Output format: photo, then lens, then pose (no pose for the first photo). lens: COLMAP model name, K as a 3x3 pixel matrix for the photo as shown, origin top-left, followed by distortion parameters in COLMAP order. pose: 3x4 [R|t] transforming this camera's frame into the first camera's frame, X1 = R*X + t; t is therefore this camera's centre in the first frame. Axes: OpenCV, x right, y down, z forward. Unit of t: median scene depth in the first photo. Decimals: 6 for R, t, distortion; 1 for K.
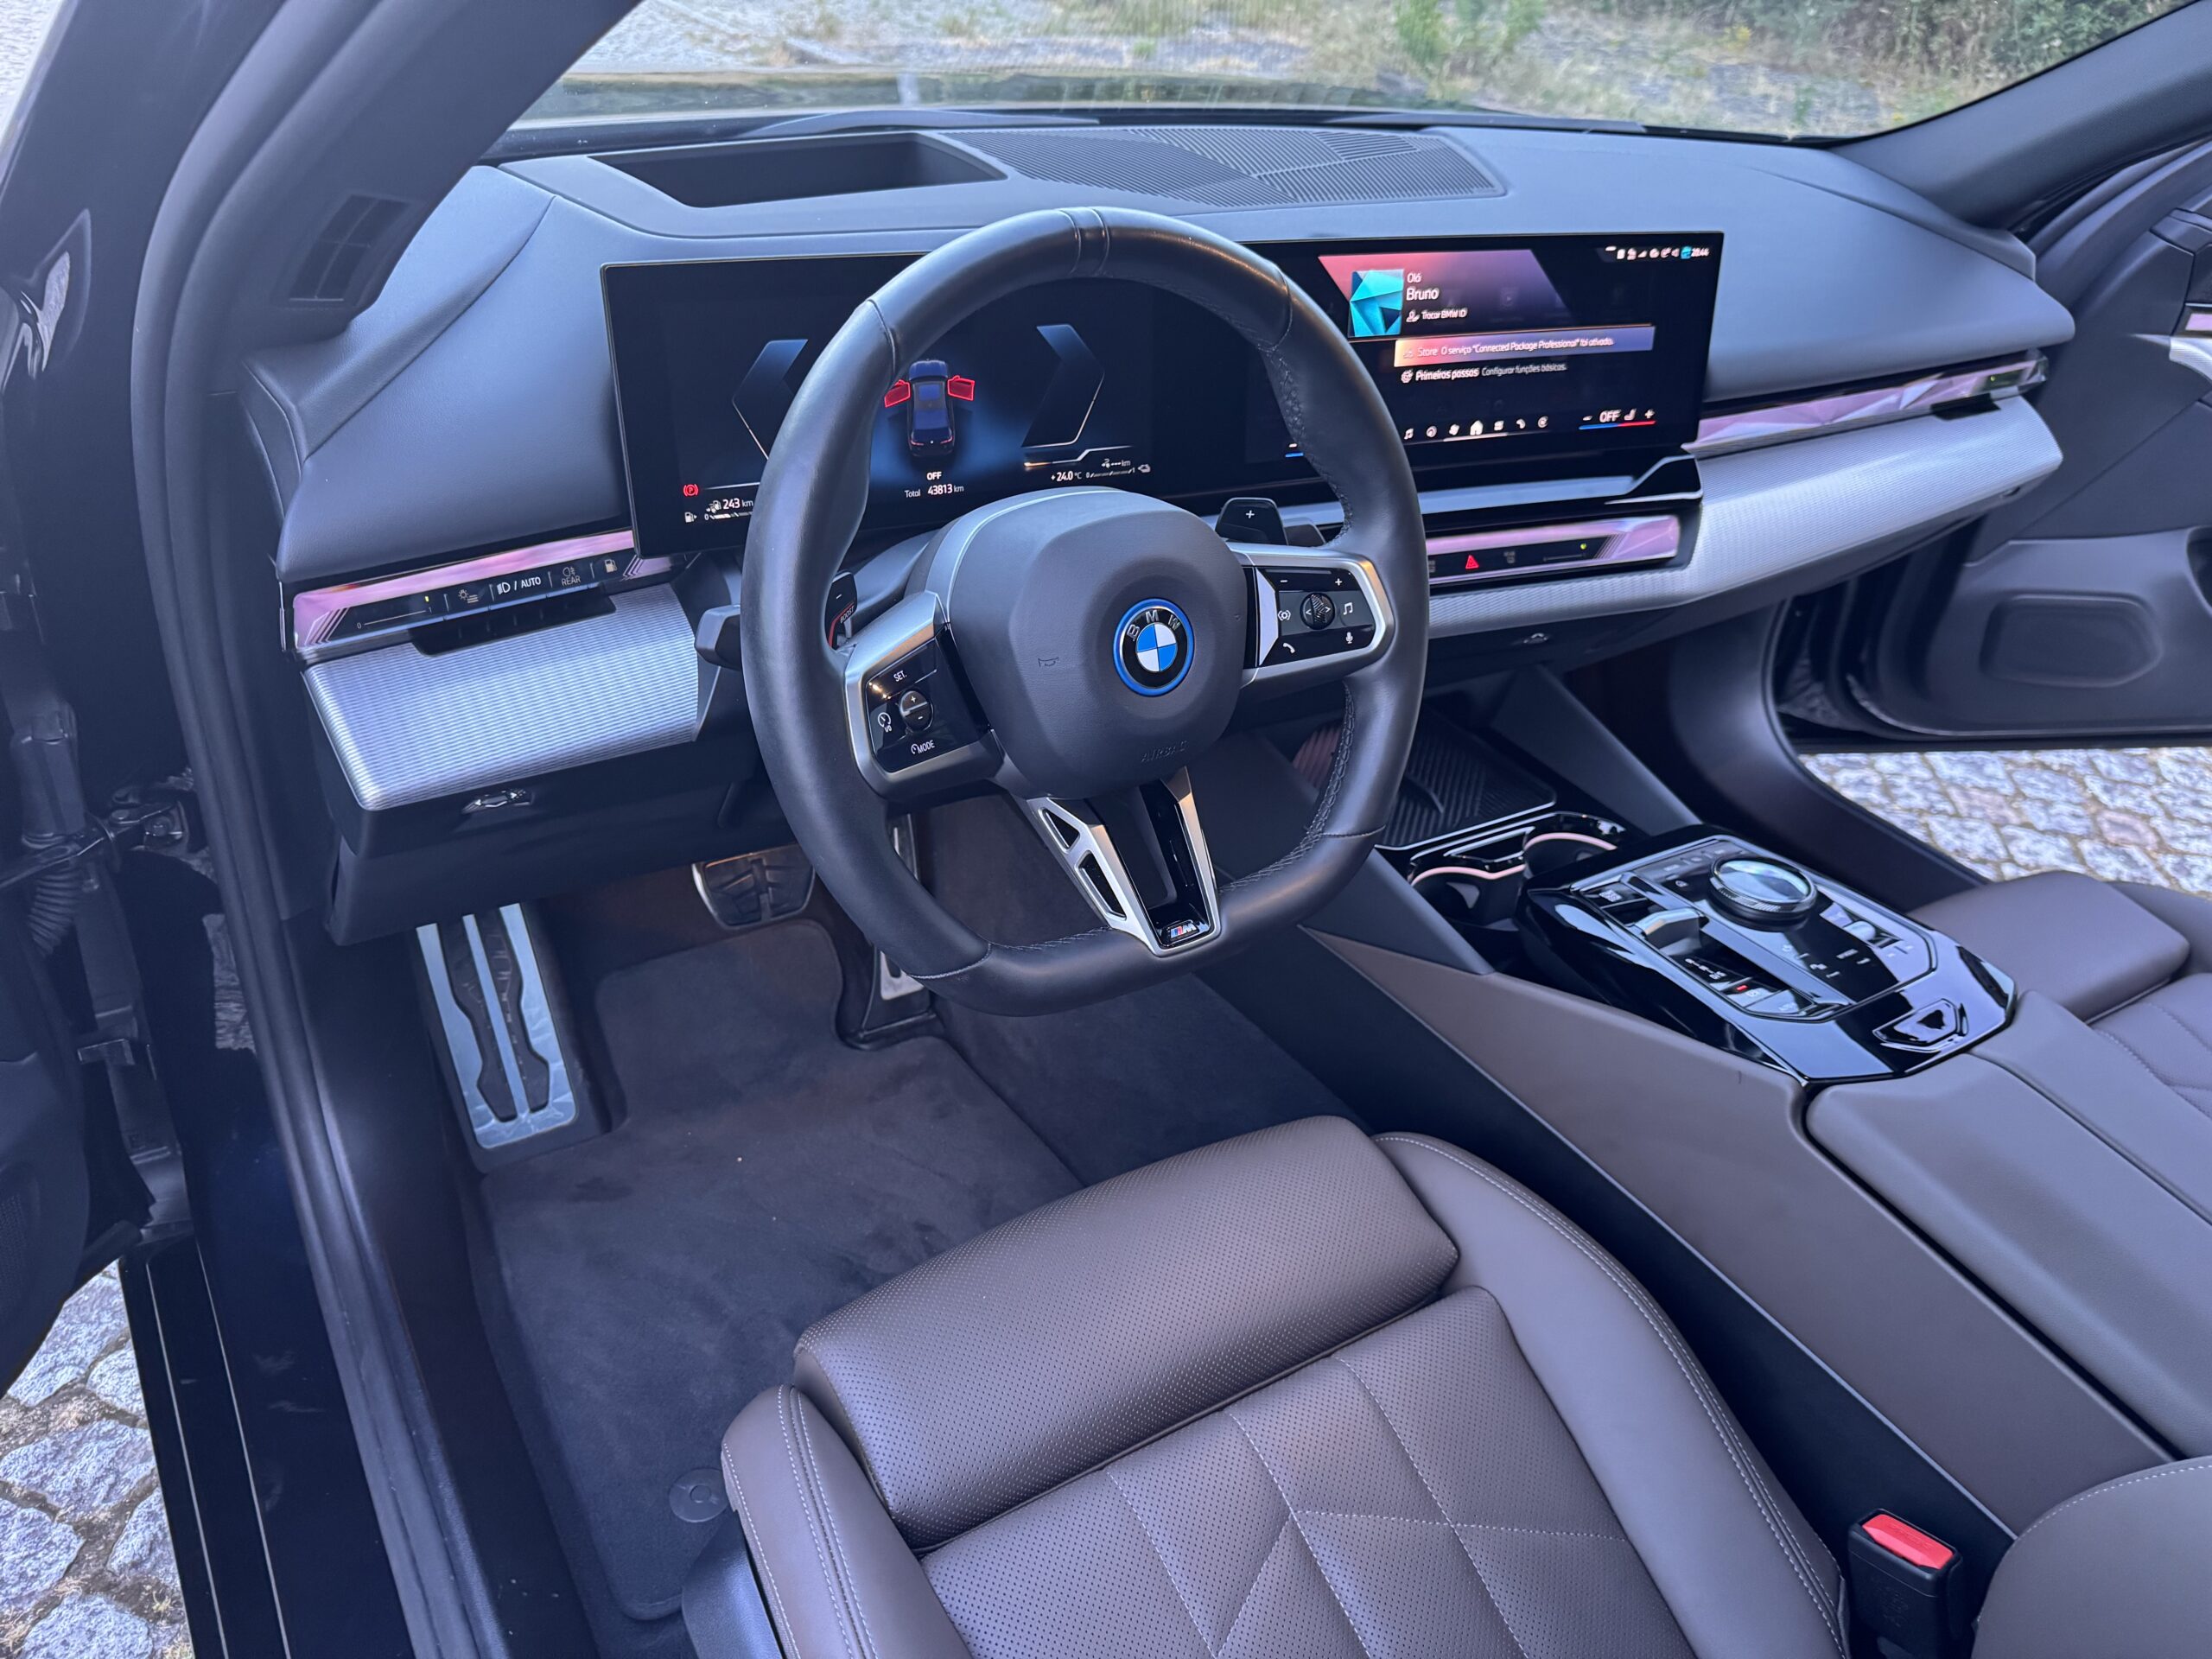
lens RADIAL K [[1546.1, 0, 1135.9], [0, 1546.1, 825.3], [0, 0, 1]] dist [0.096493, -0.161889]
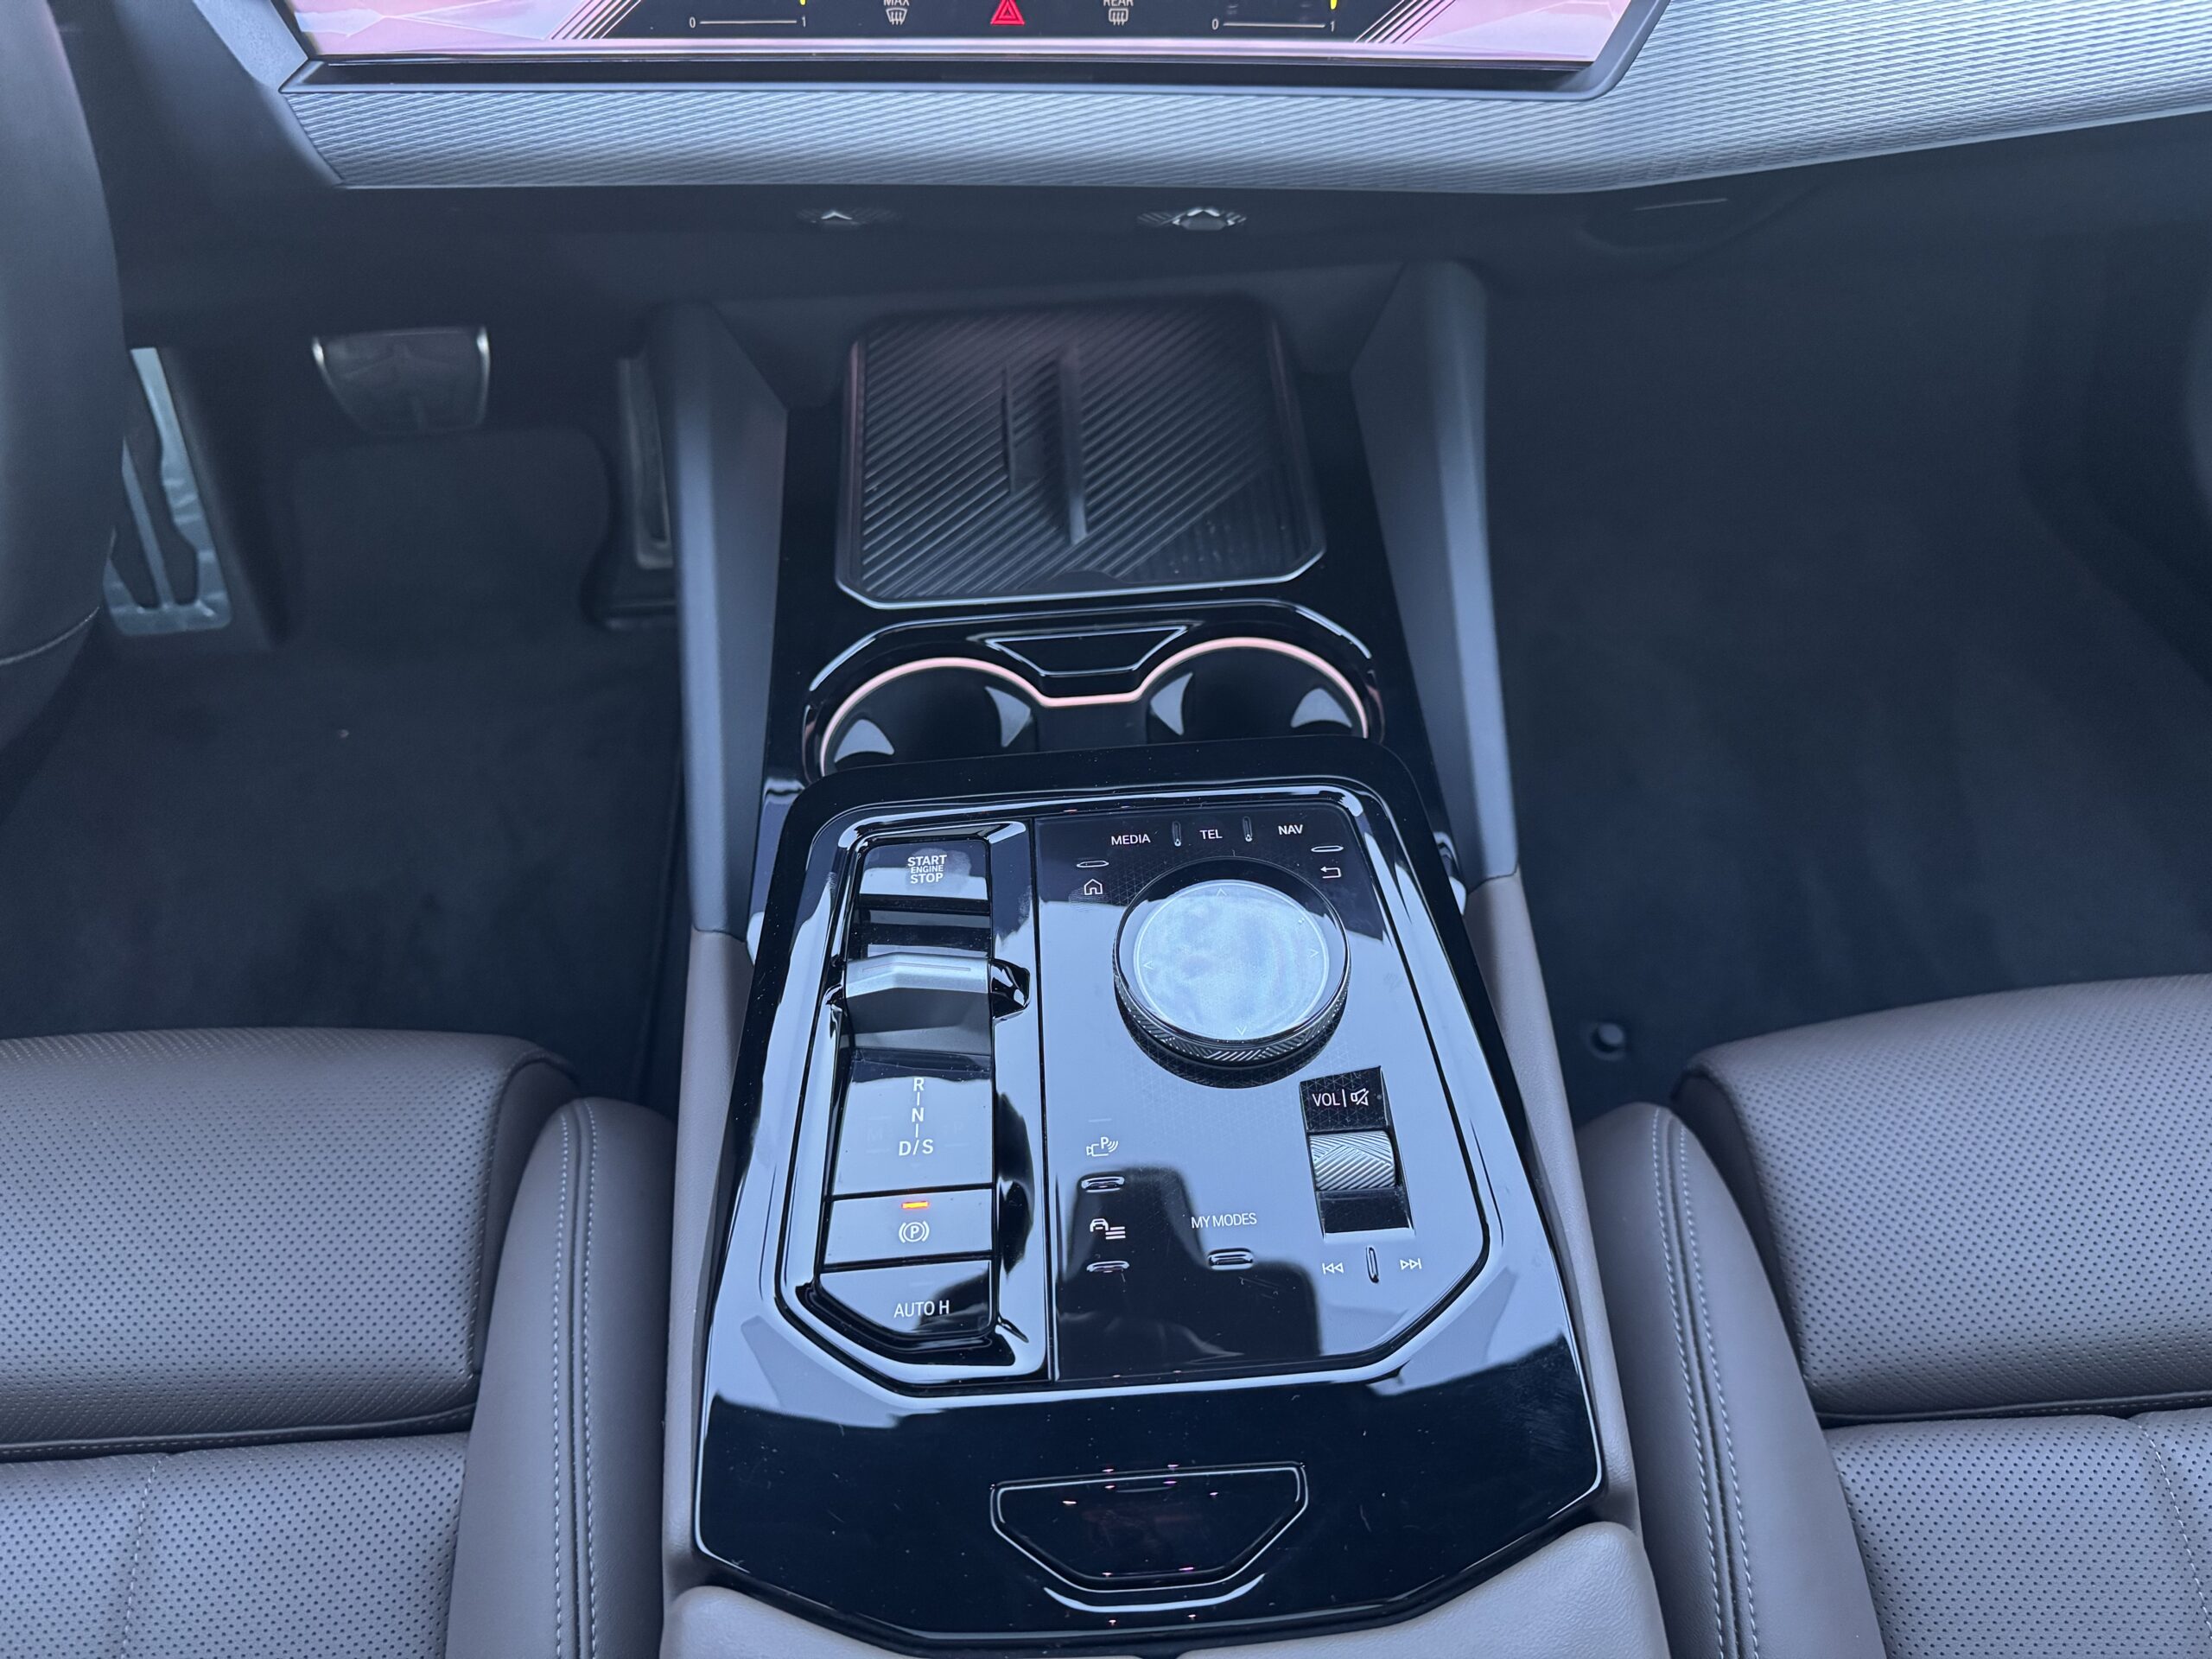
lens RADIAL K [[1591.4, 0, 1120.2], [0, 1591.4, 826.8], [0, 0, 1]] dist [0.098080, -0.178145]
pose [[0.862990, 0.321579, -0.389660, 0.506976], [-0.160202, 0.905645, 0.392609, -0.152187], [0.479148, -0.276394, 0.833081, 0.611817]]
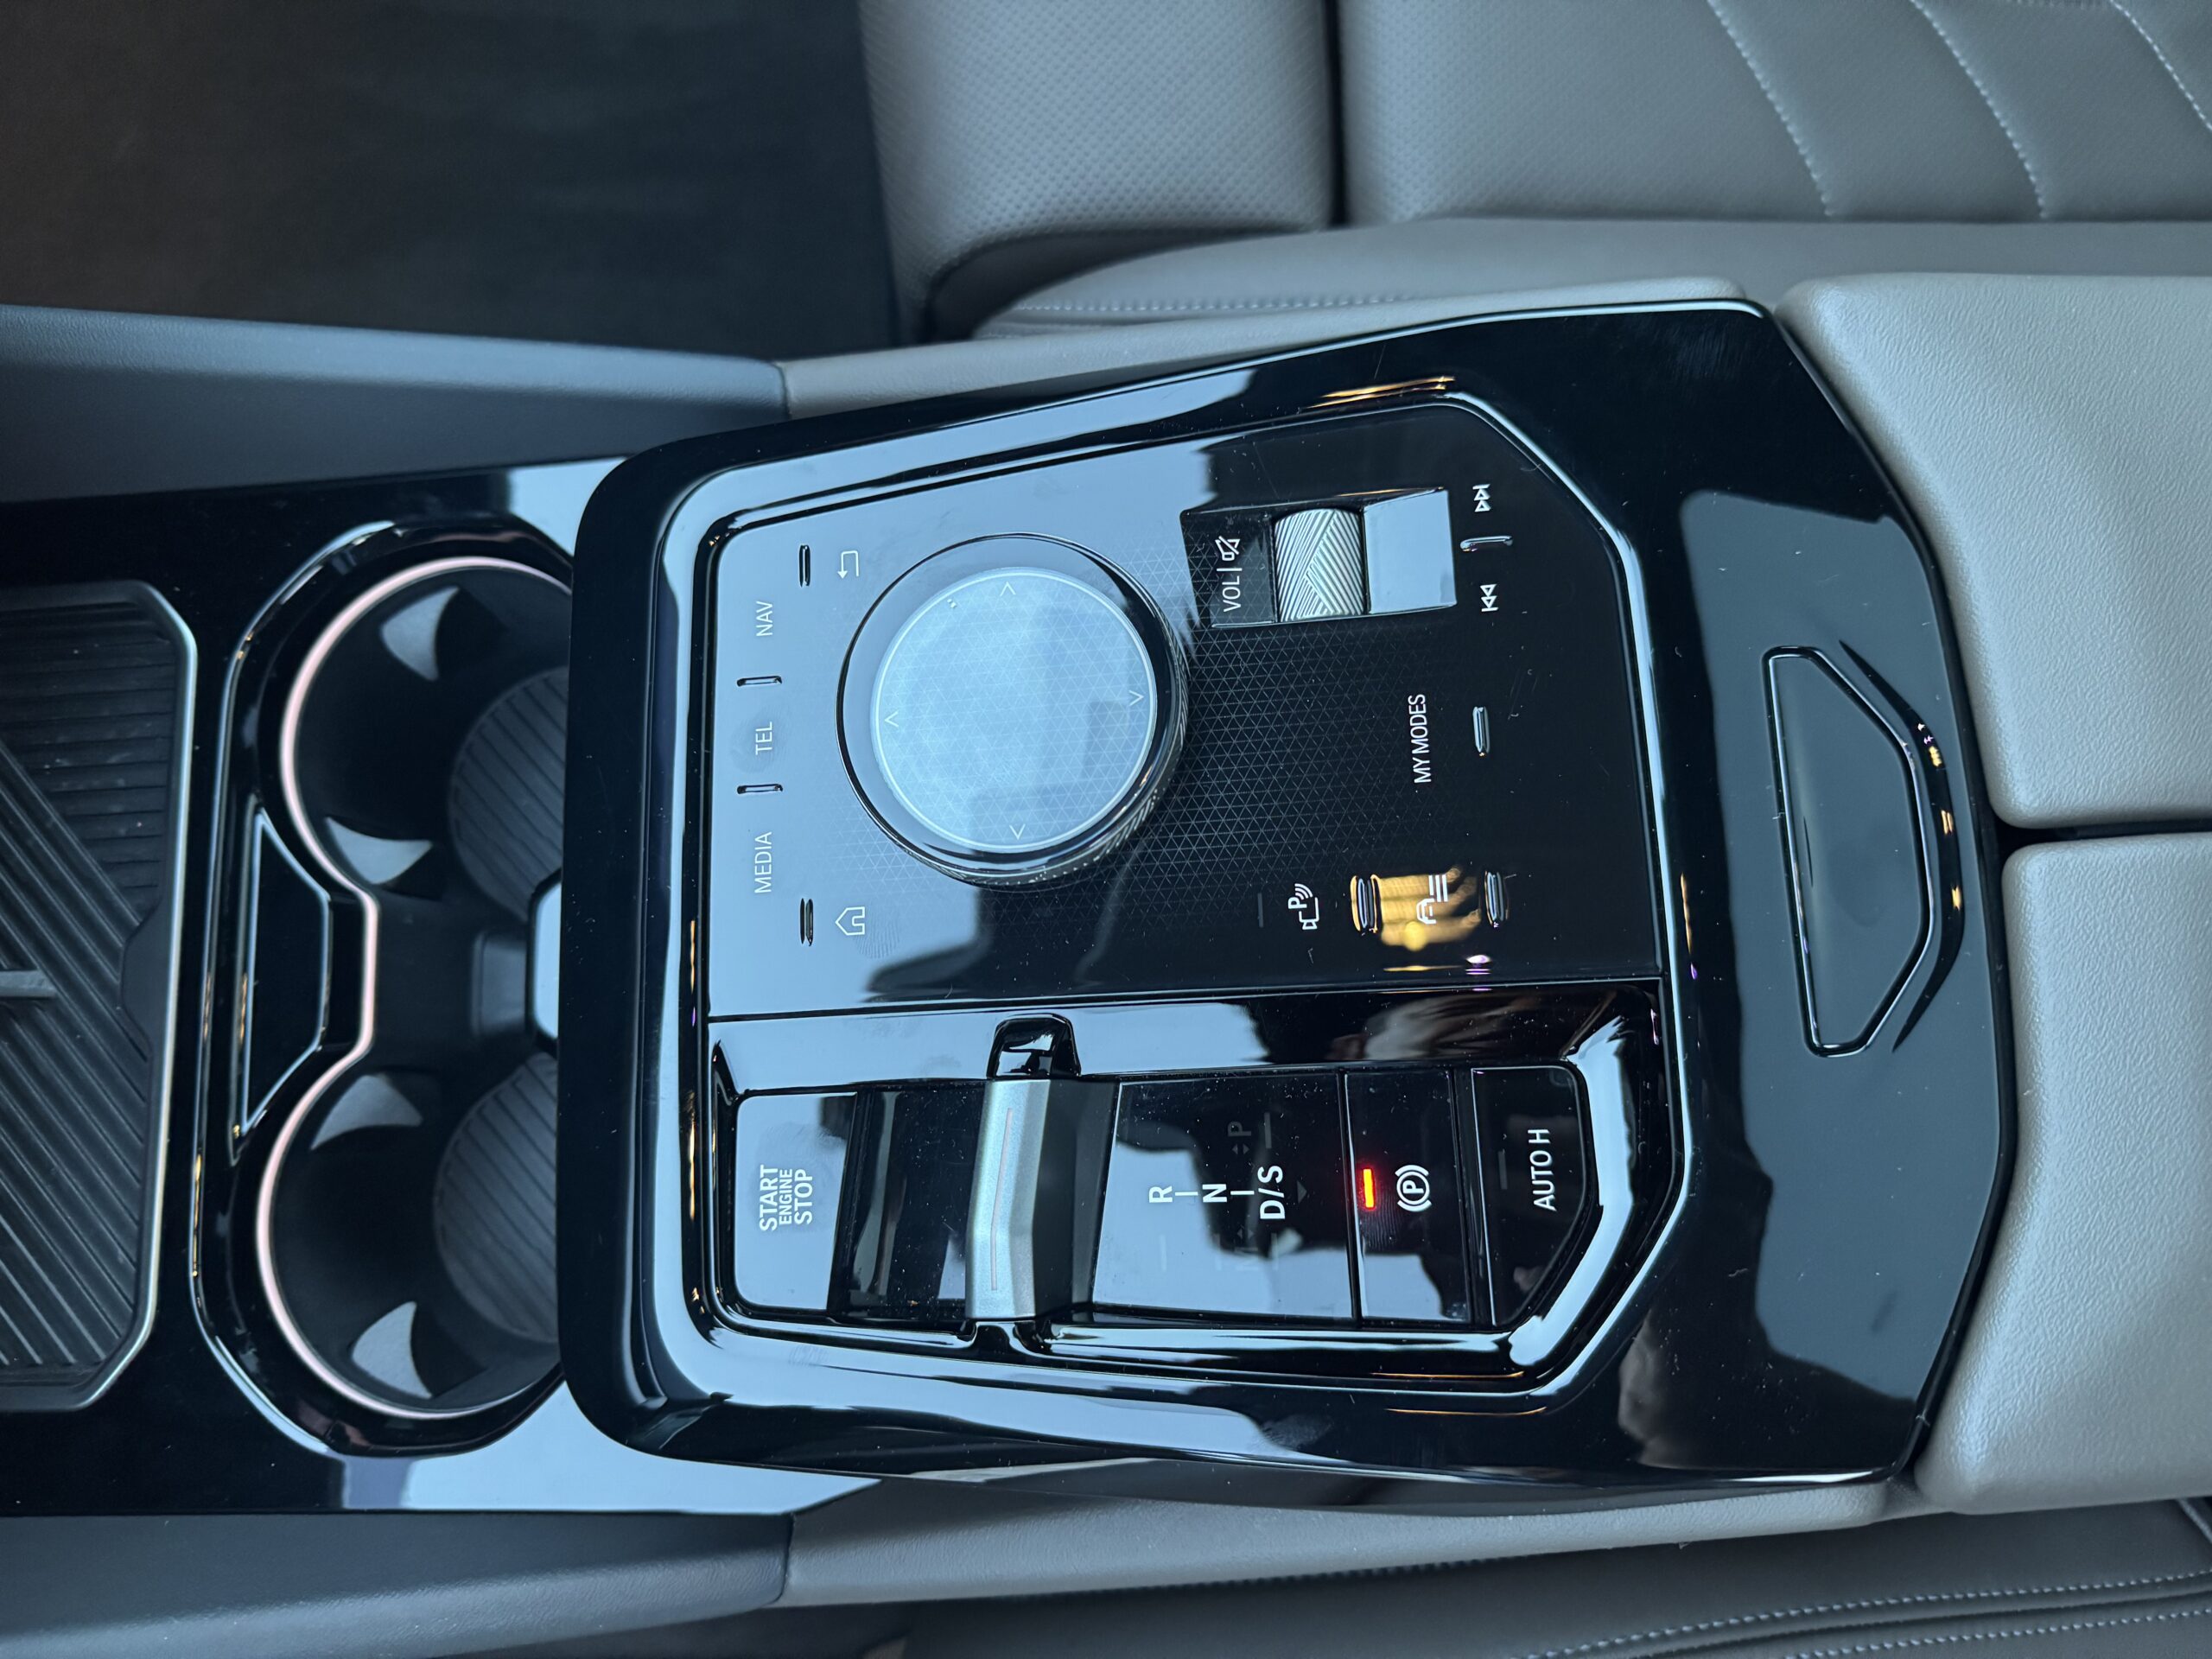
lens RADIAL K [[1591.4, 0, 1120.2], [0, 1591.4, 826.8], [0, 0, 1]] dist [0.098080, -0.178145]
pose [[0.498792, -0.866714, -0.003707, 0.371643], [0.579978, 0.330592, 0.744537, -0.149088], [-0.644075, -0.373519, 0.667571, 0.761463]]
